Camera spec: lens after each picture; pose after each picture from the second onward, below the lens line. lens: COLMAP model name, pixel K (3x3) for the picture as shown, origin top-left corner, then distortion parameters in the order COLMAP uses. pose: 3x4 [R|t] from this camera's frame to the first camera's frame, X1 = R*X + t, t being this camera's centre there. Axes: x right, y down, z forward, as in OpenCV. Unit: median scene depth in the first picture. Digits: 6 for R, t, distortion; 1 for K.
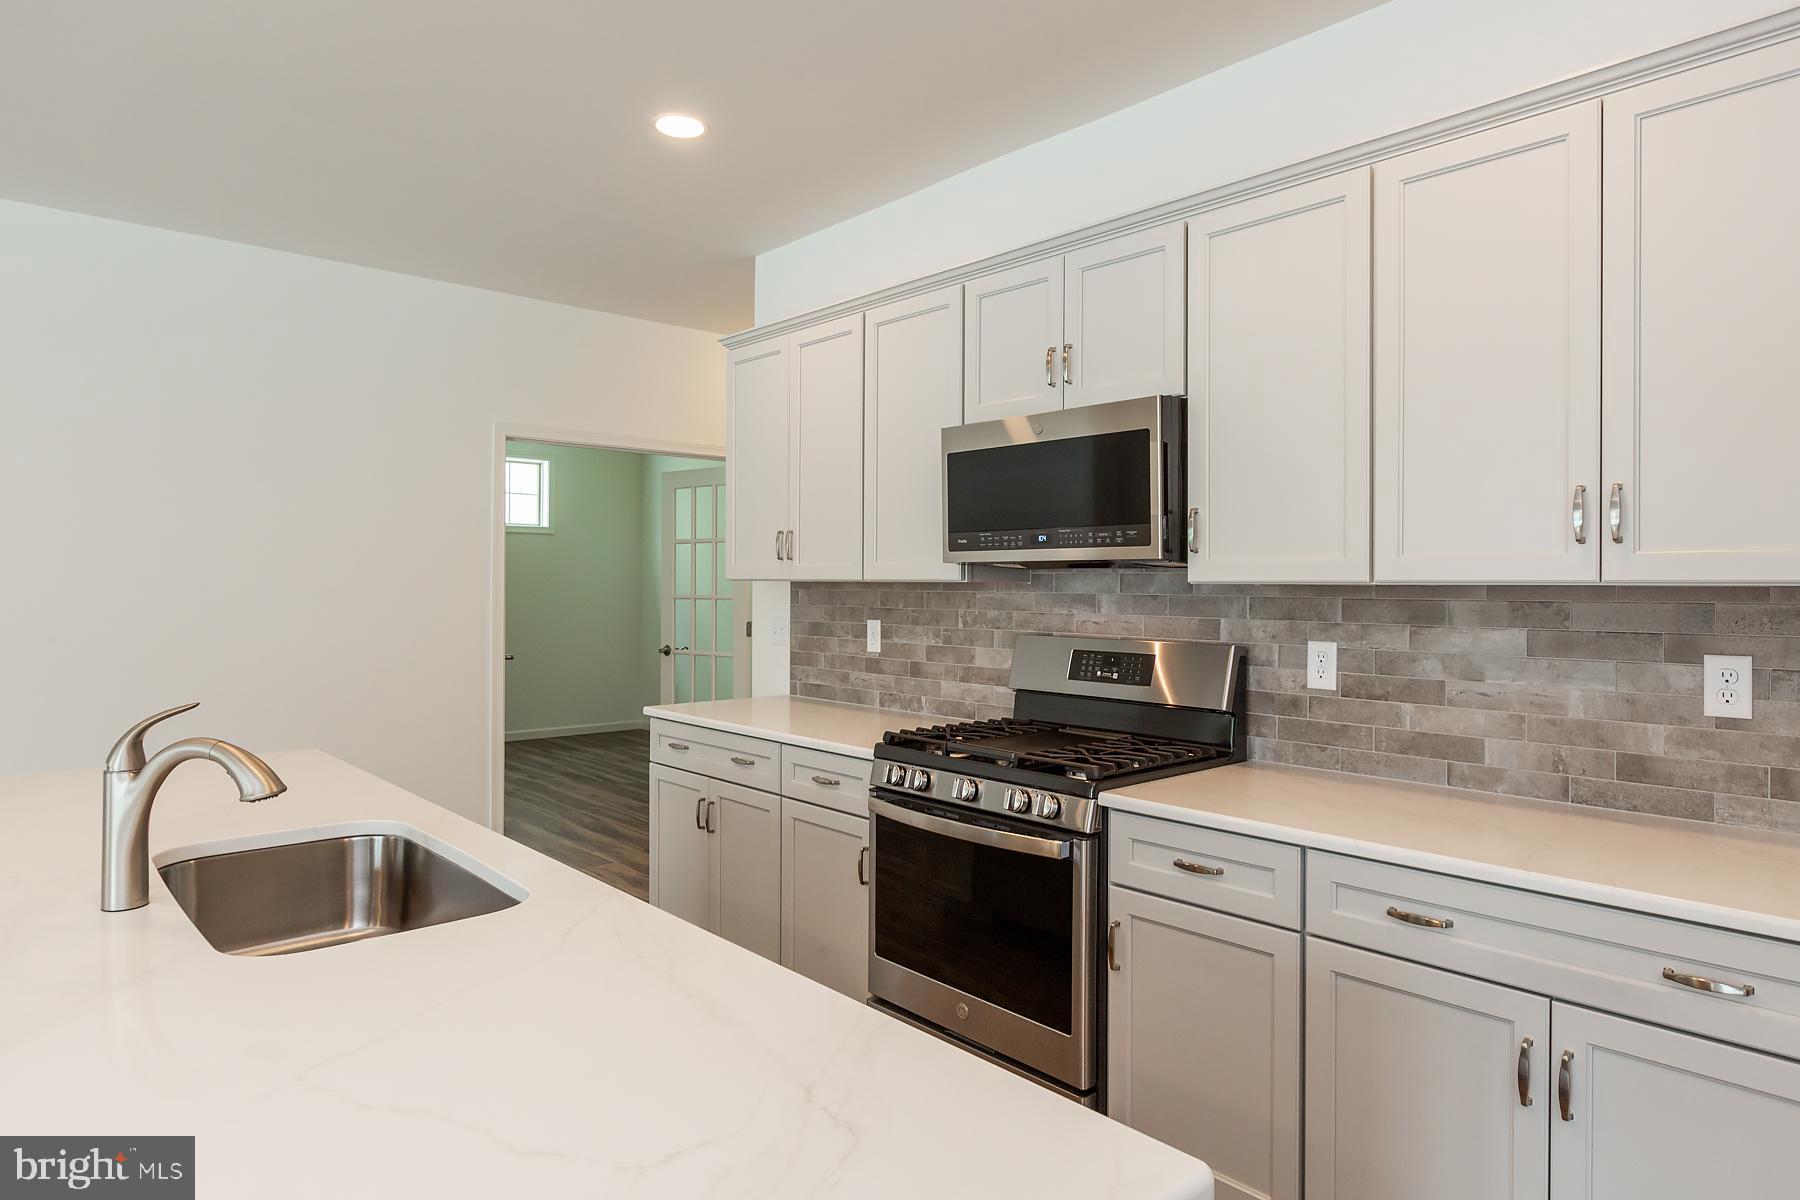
lens RADIAL K [[1057.7, 0, 903.6], [0, 1057.7, 585.4], [0, 0, 1]] dist [-0.002049, -0.000736]
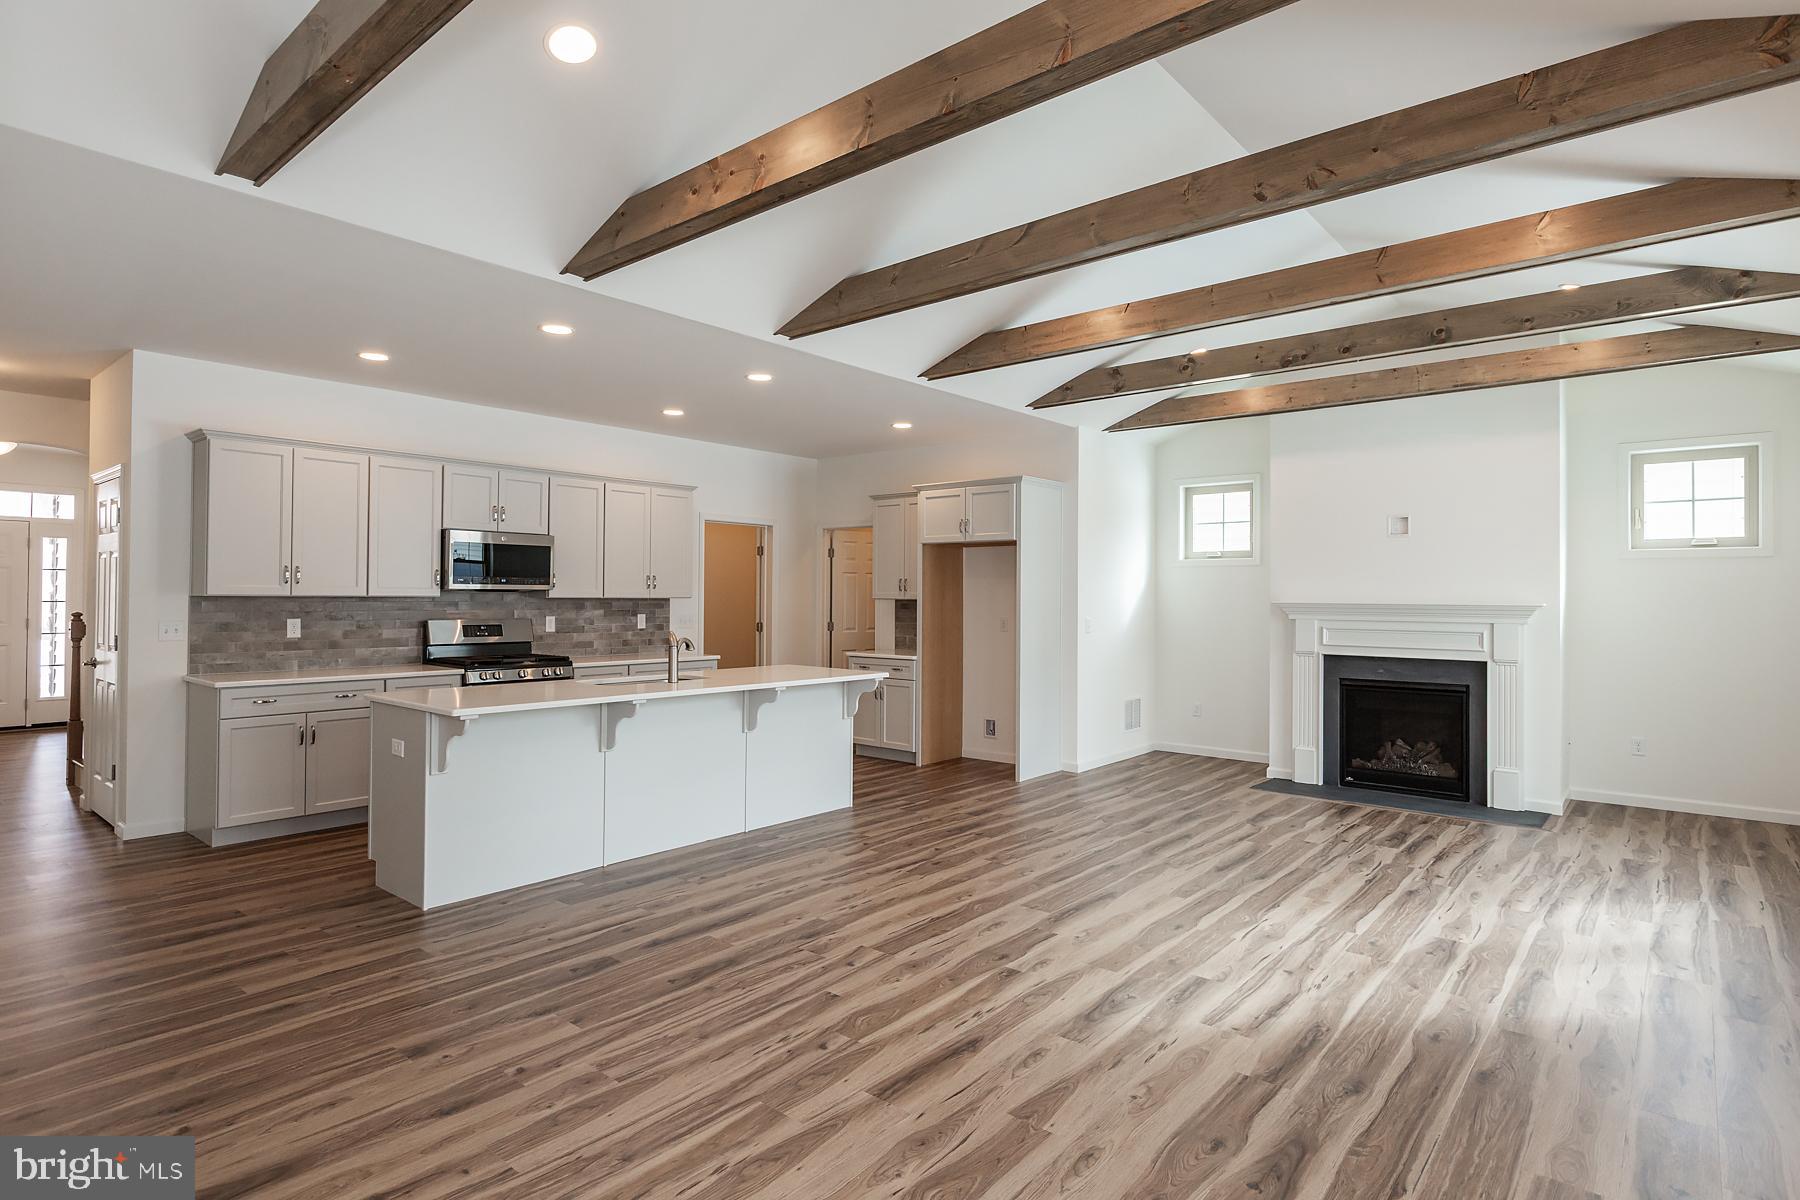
lens RADIAL K [[941.8, 0, 914.2], [0, 941.8, 586.0], [0, 0, 1]] dist [-0.002122, 0.001892]
pose [[-0.143467, 0.006634, 0.989633, -2.278794], [-0.004372, 0.999964, -0.007337, -0.017859], [-0.989645, -0.005380, -0.143433, 0.318042]]
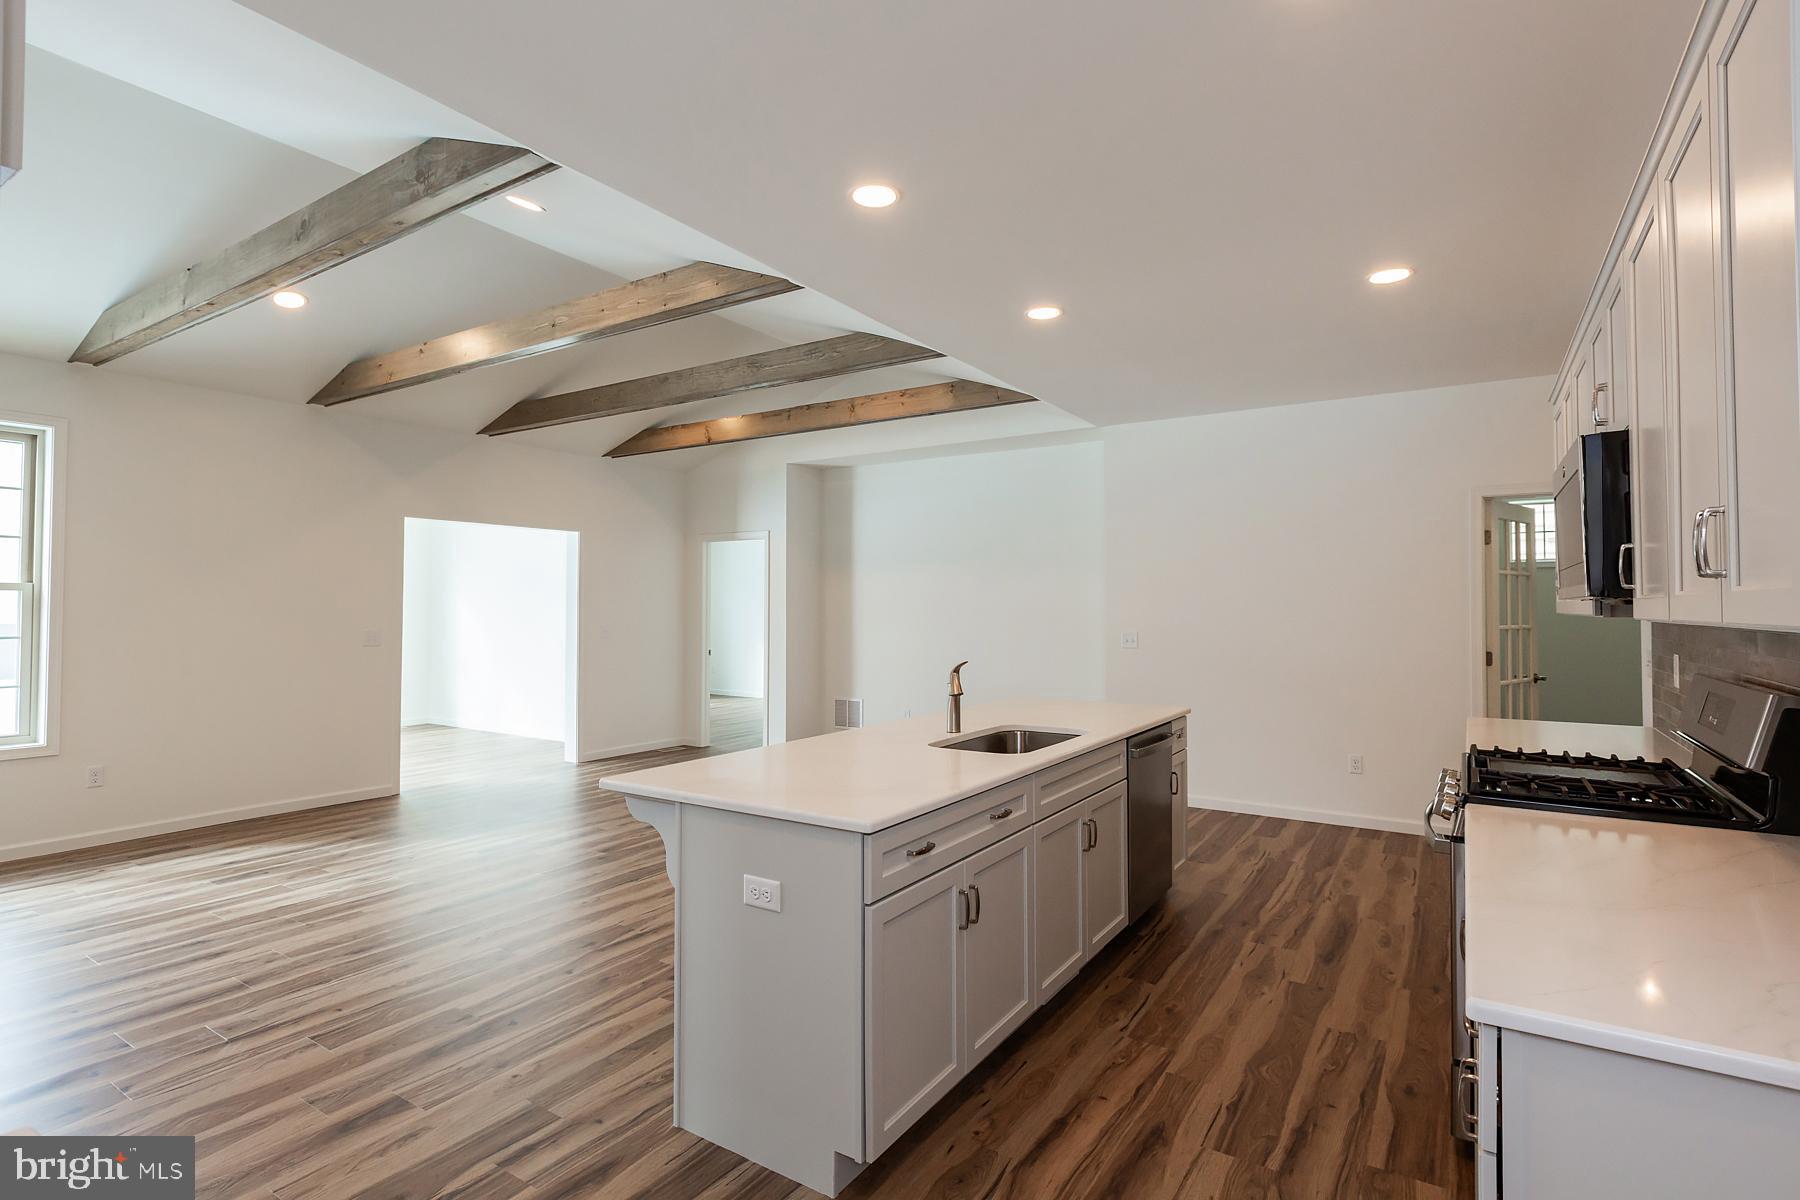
lens RADIAL K [[869.7, 0, 904.7], [0, 869.7, 595.8], [0, 0, 1]] dist [-0.001930, -0.001561]
pose [[0.268142, -0.016703, -0.963235, 0.765473], [-0.003061, 0.999830, -0.018189, -0.007483], [0.963375, 0.007826, 0.268045, 0.128393]]
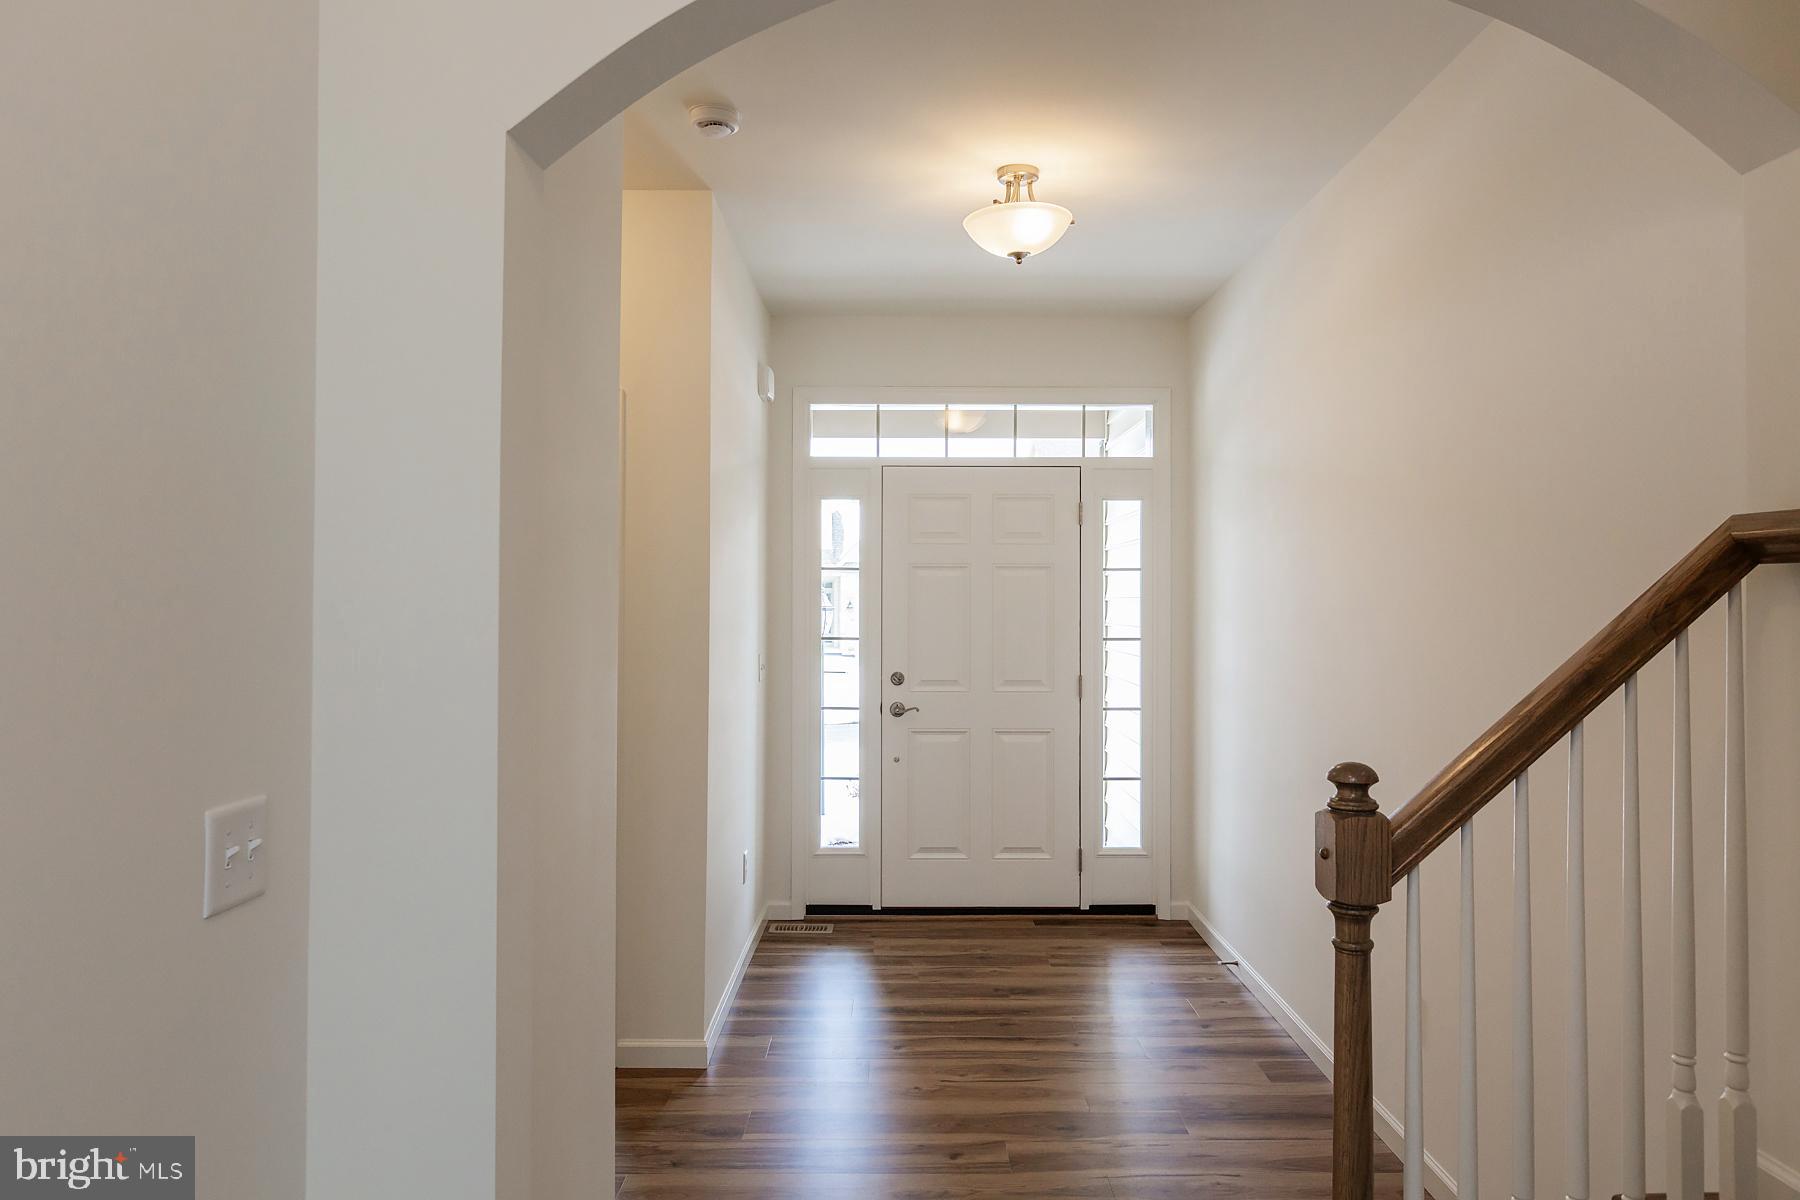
lens RADIAL K [[1134.5, 0, 910.6], [0, 1134.5, 598.4], [0, 0, 1]] dist [-0.012993, -0.000903]
pose [[0.663596, -0.002282, 0.748088, -0.209191], [0.001799, 0.999997, 0.001455, -0.041725], [-0.748089, 0.000380, 0.663598, 1.841319]]
